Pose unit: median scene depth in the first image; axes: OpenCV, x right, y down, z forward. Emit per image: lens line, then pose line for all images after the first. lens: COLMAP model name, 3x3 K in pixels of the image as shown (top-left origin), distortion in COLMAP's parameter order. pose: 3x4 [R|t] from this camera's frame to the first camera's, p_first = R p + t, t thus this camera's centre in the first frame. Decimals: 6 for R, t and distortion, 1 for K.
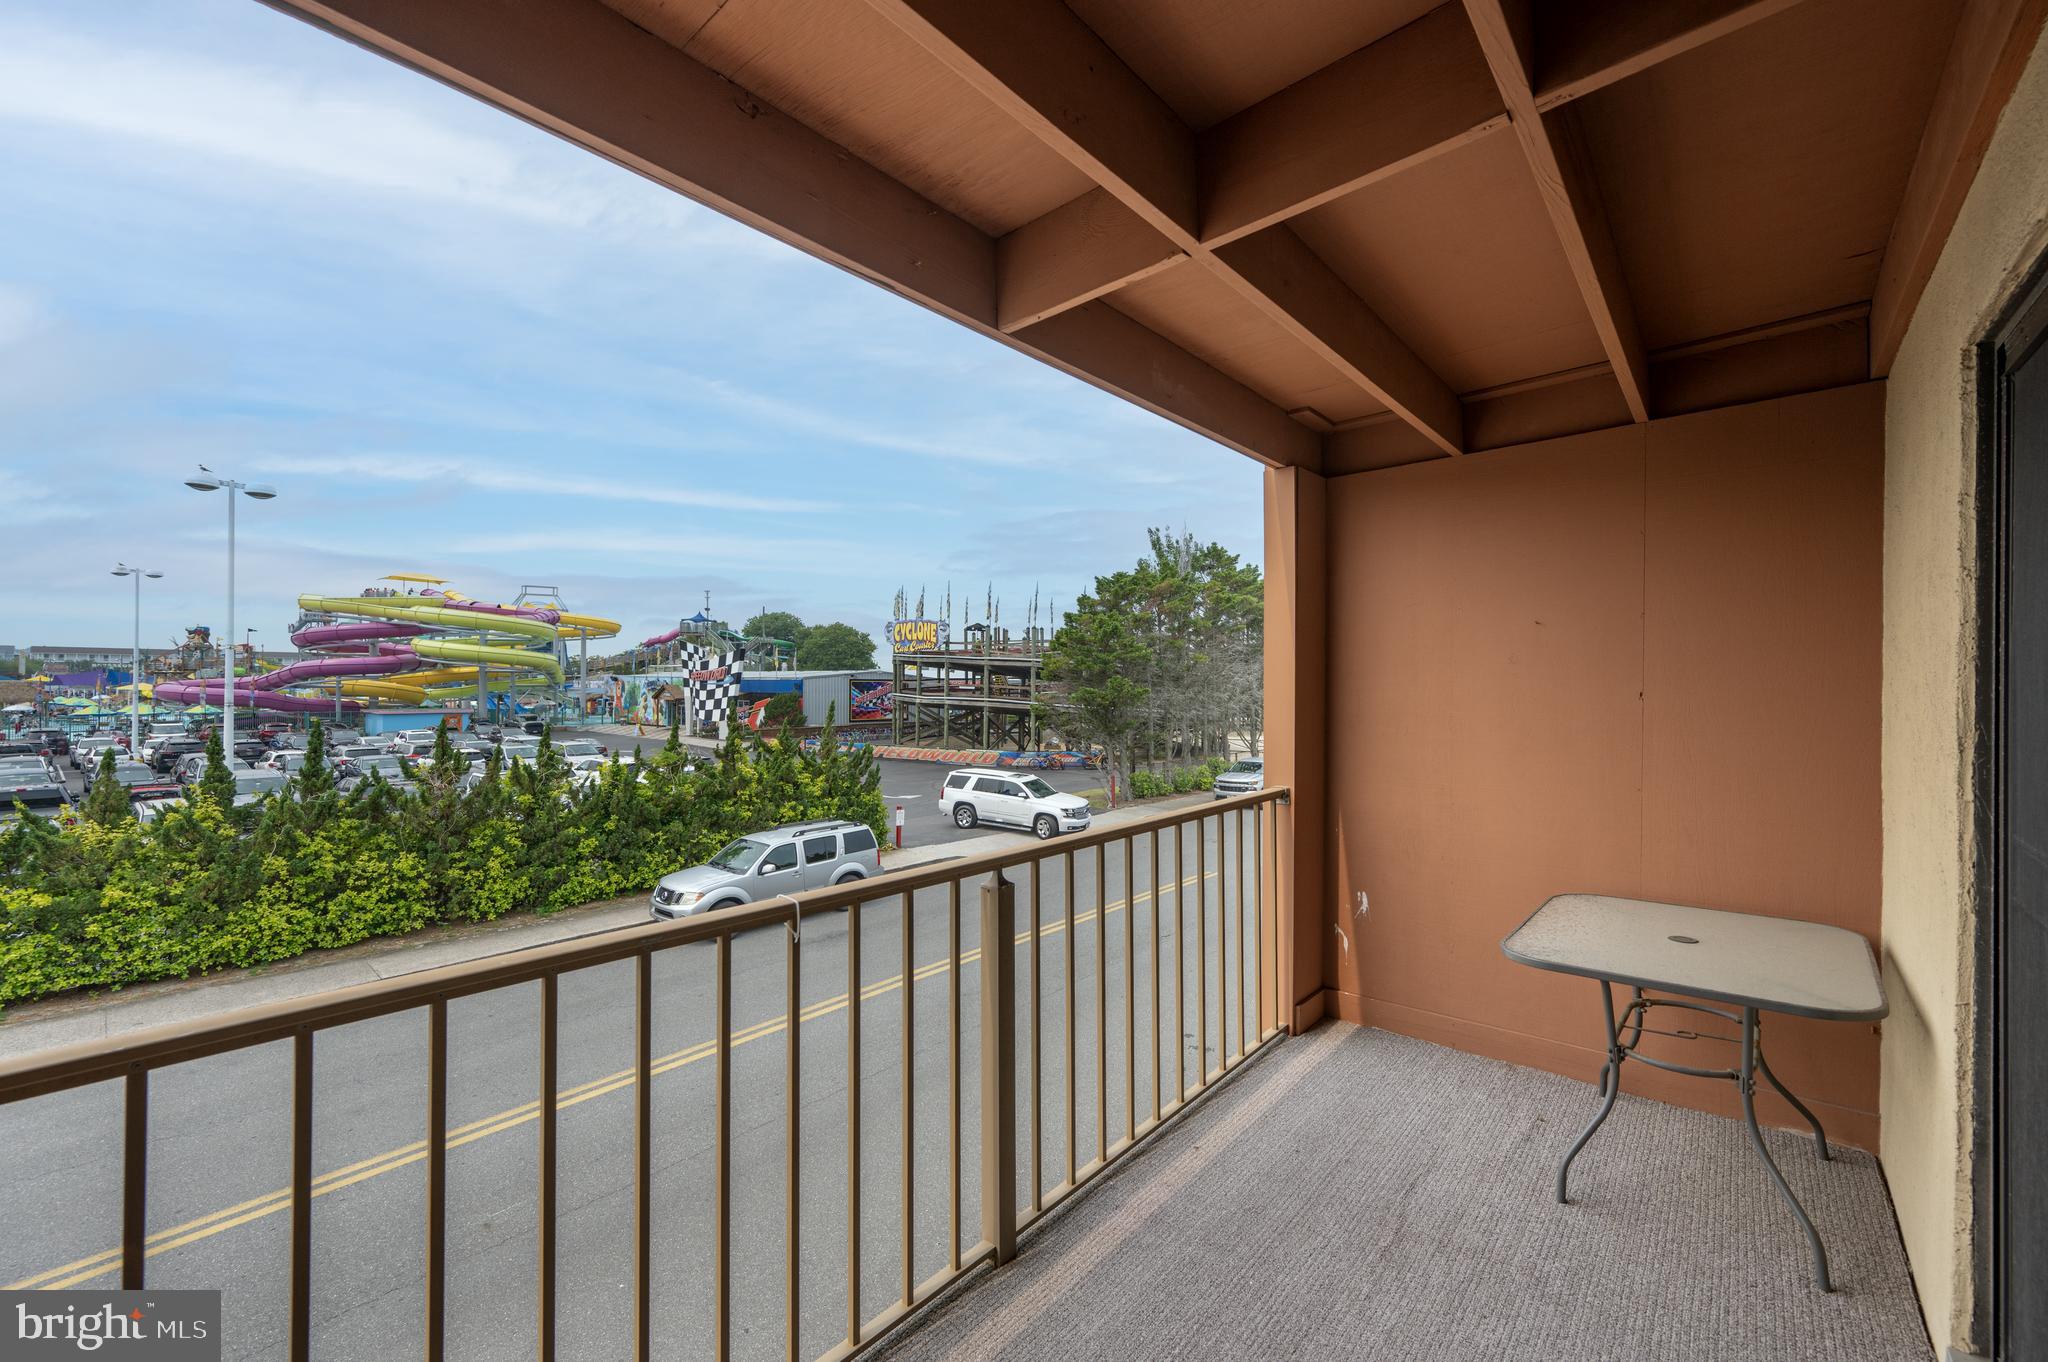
lens RADIAL K [[813.5, 0, 1037.6], [0, 813.5, 682.8], [0, 0, 1]] dist [-0.000734, -0.000265]
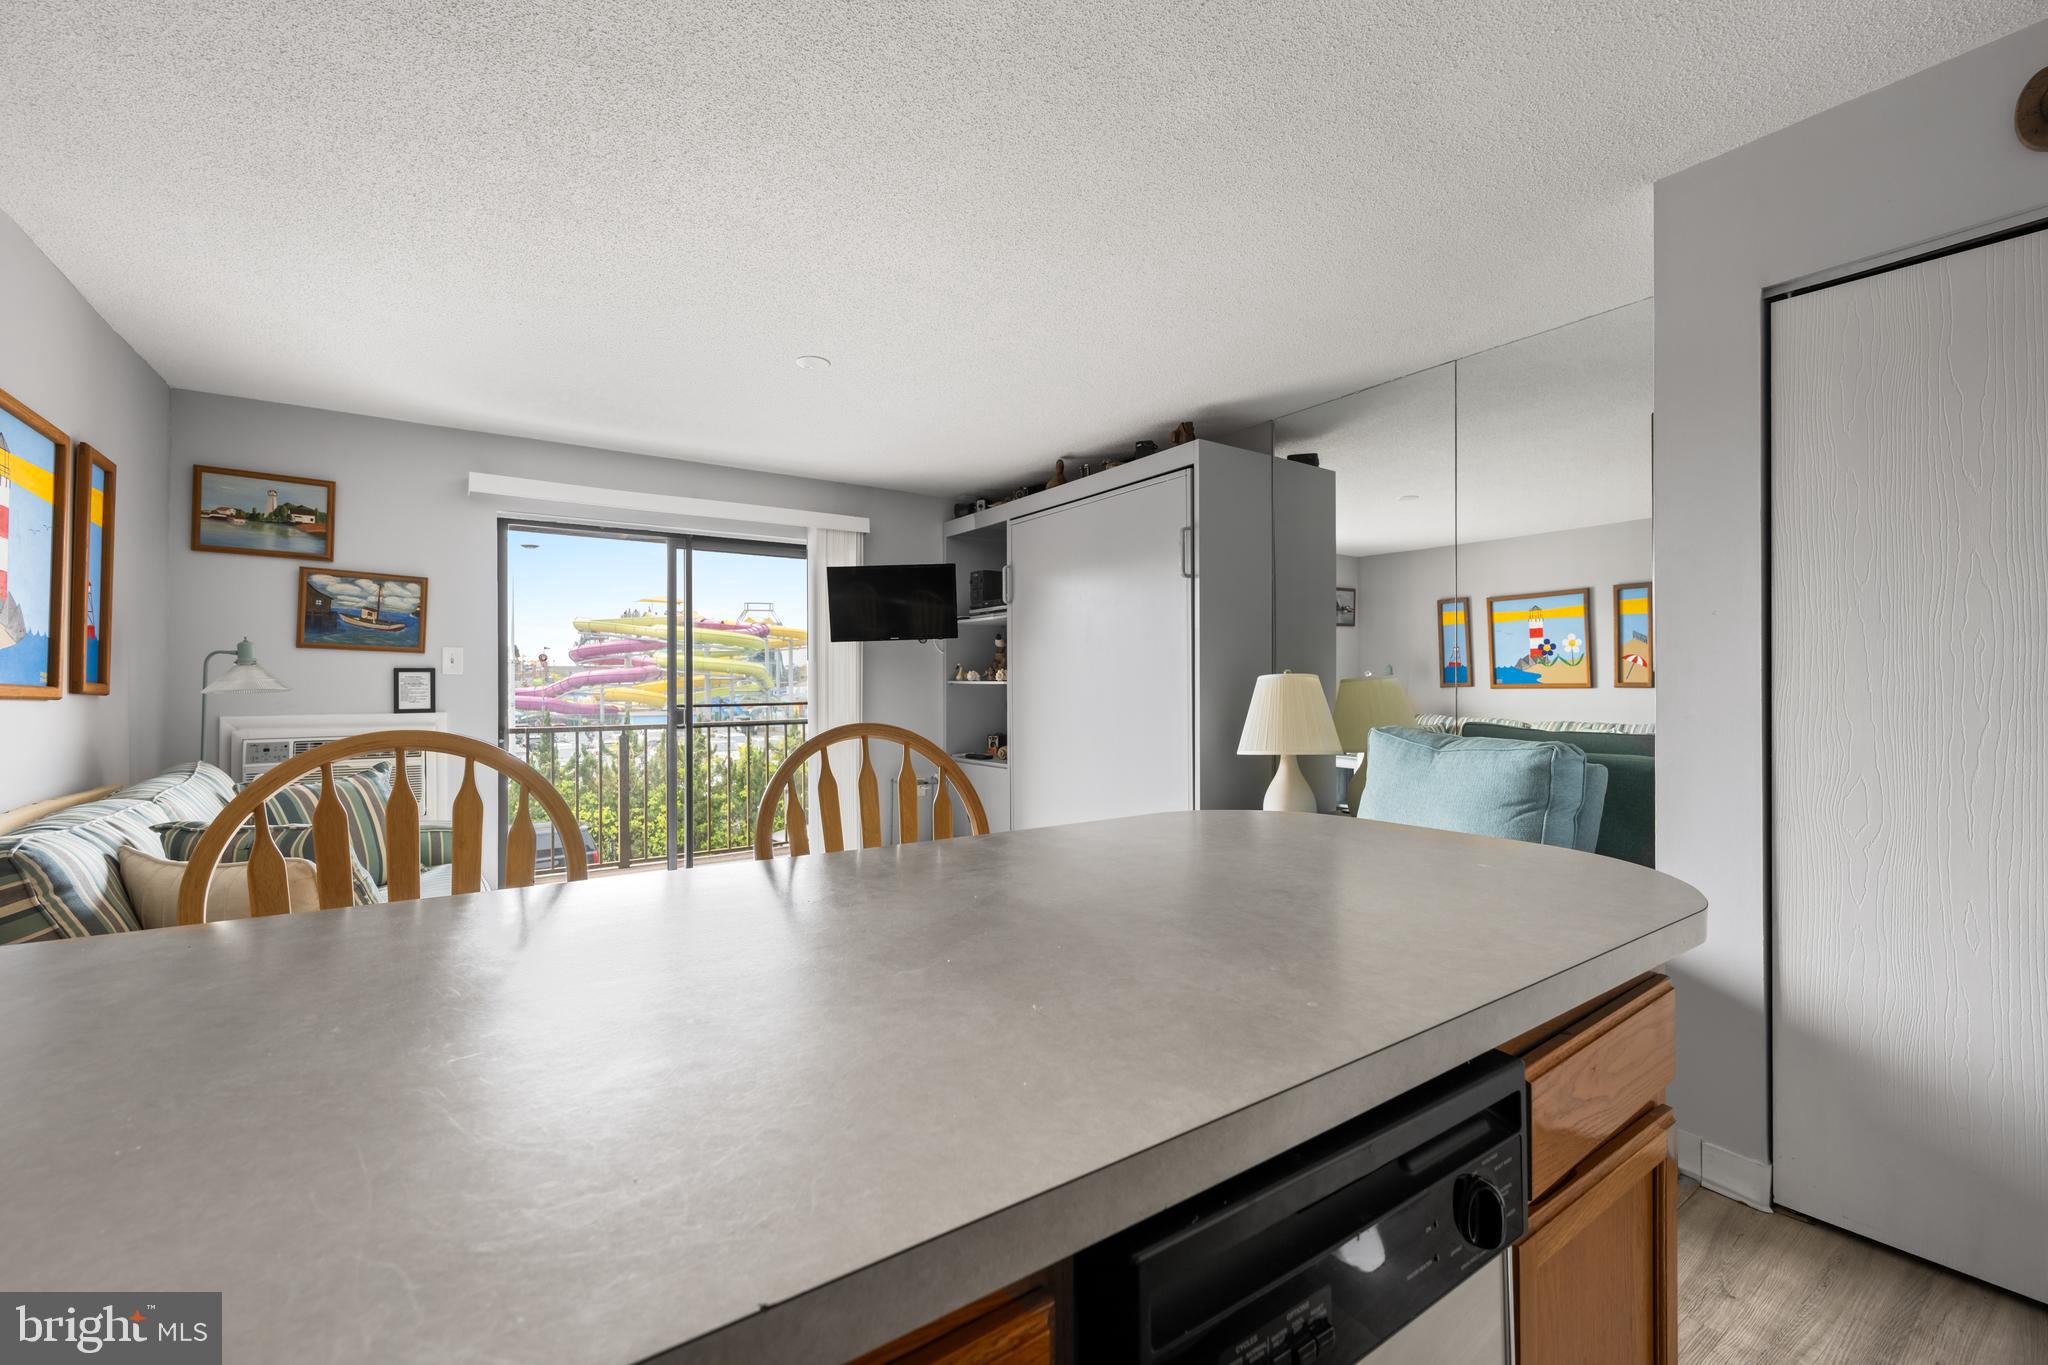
lens RADIAL K [[827.6, 0, 1032.4], [0, 827.6, 677.5], [0, 0, 1]] dist [0.000572, -0.000543]
pose [[0.971081, -0.014870, -0.238287, 0.184881], [0.012771, 0.999865, -0.010350, 0.007882], [0.238409, 0.007007, 0.971140, -0.135794]]
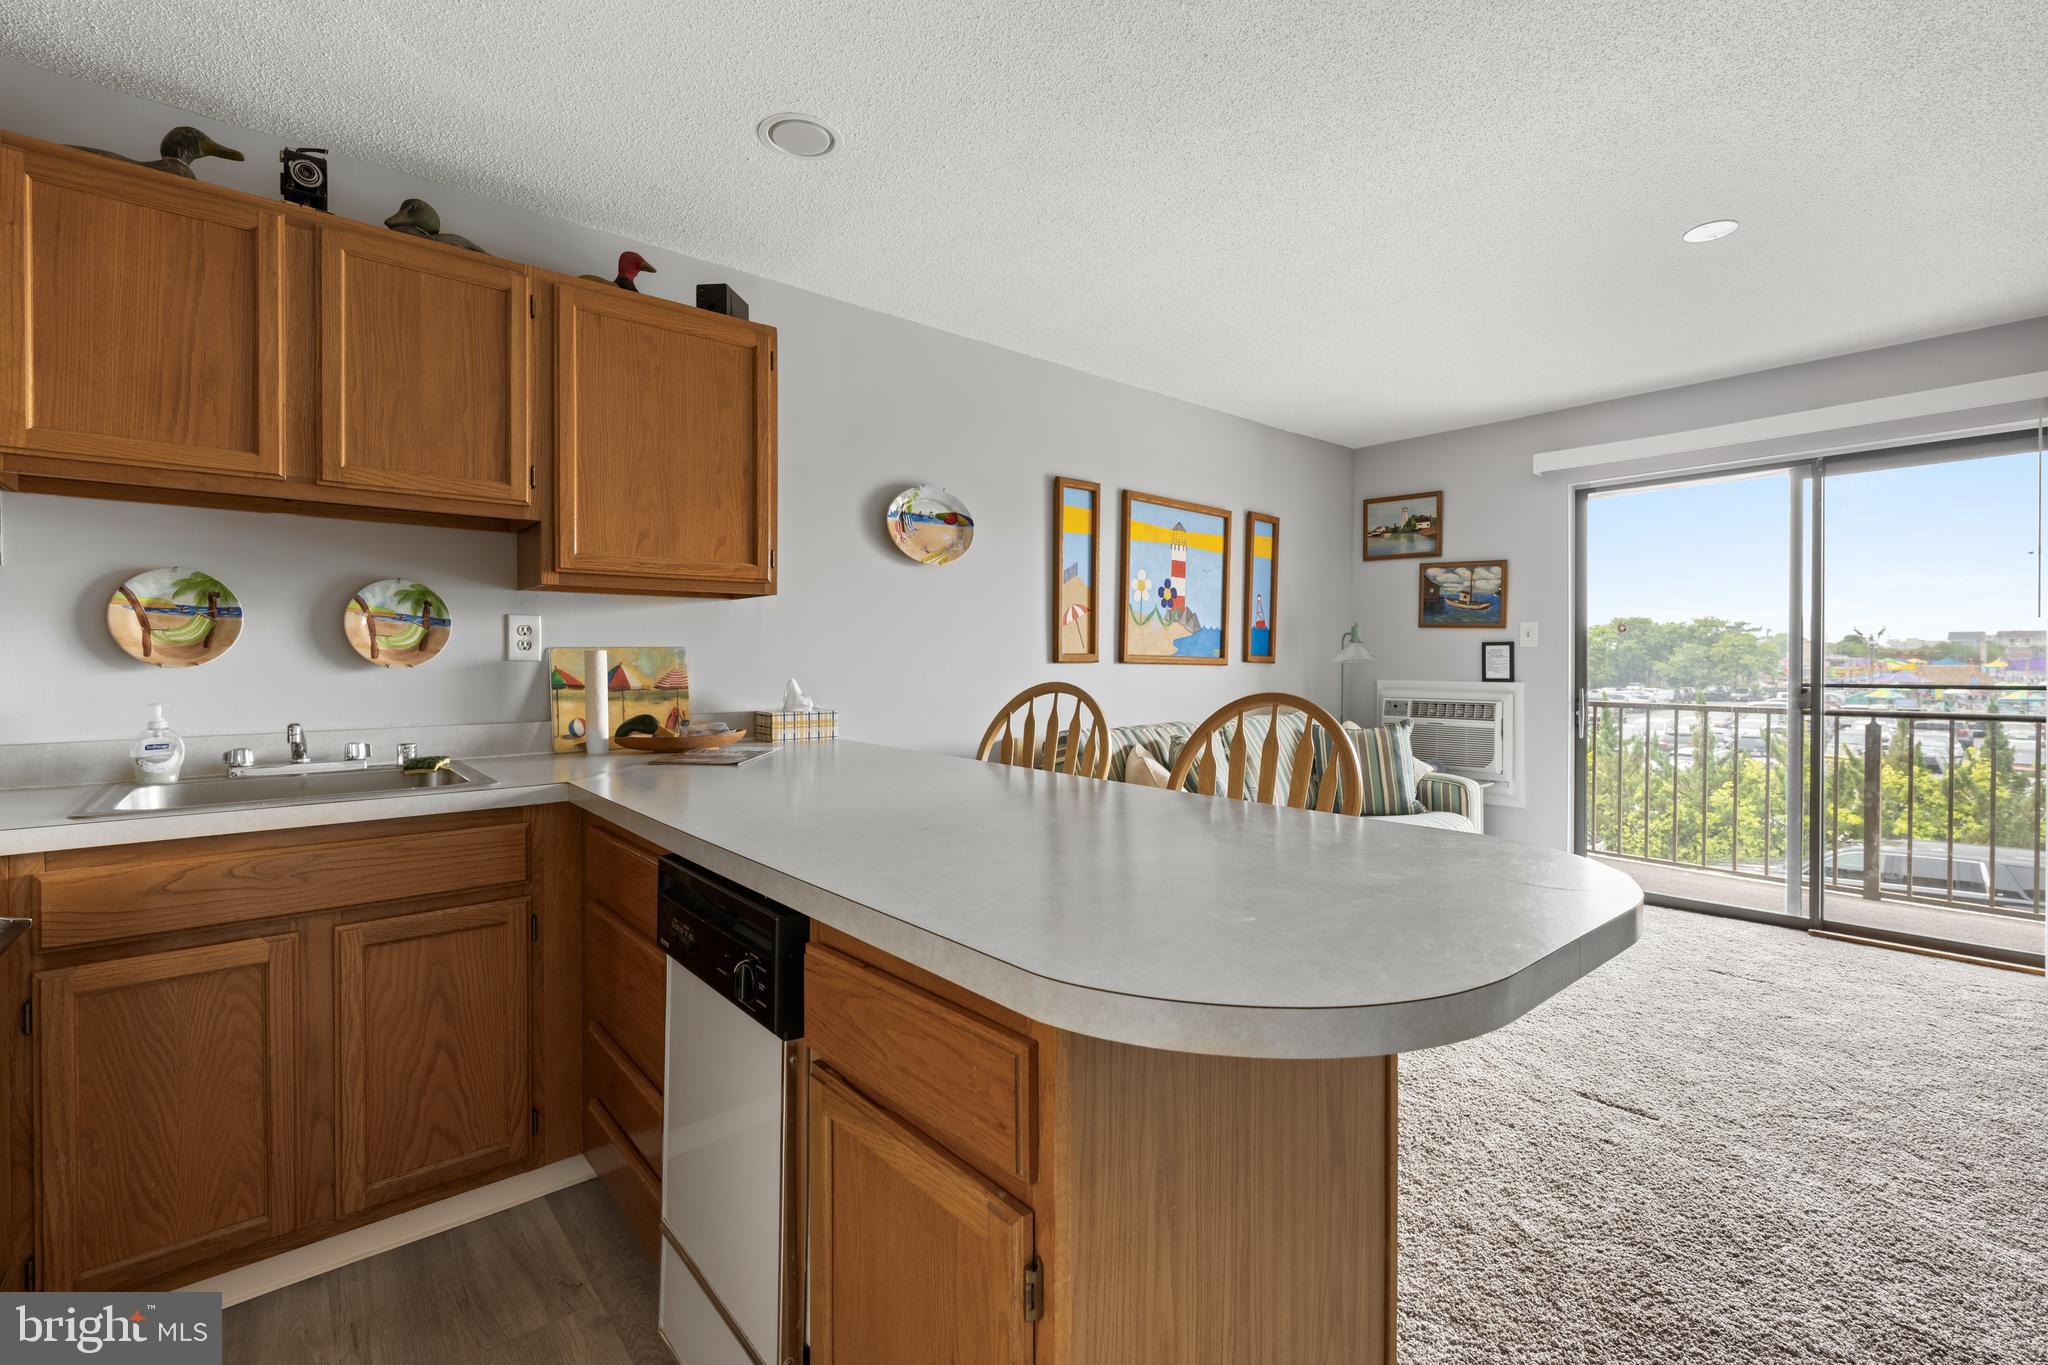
lens RADIAL K [[899.0, 0, 1014.1], [0, 899.0, 665.4], [0, 0, 1]] dist [0.000522, -0.000542]
pose [[-0.146877, -0.001840, -0.989153, 0.238955], [-0.001196, 0.999998, -0.001682, 0.008385], [0.989154, 0.000936, -0.146878, -0.083251]]
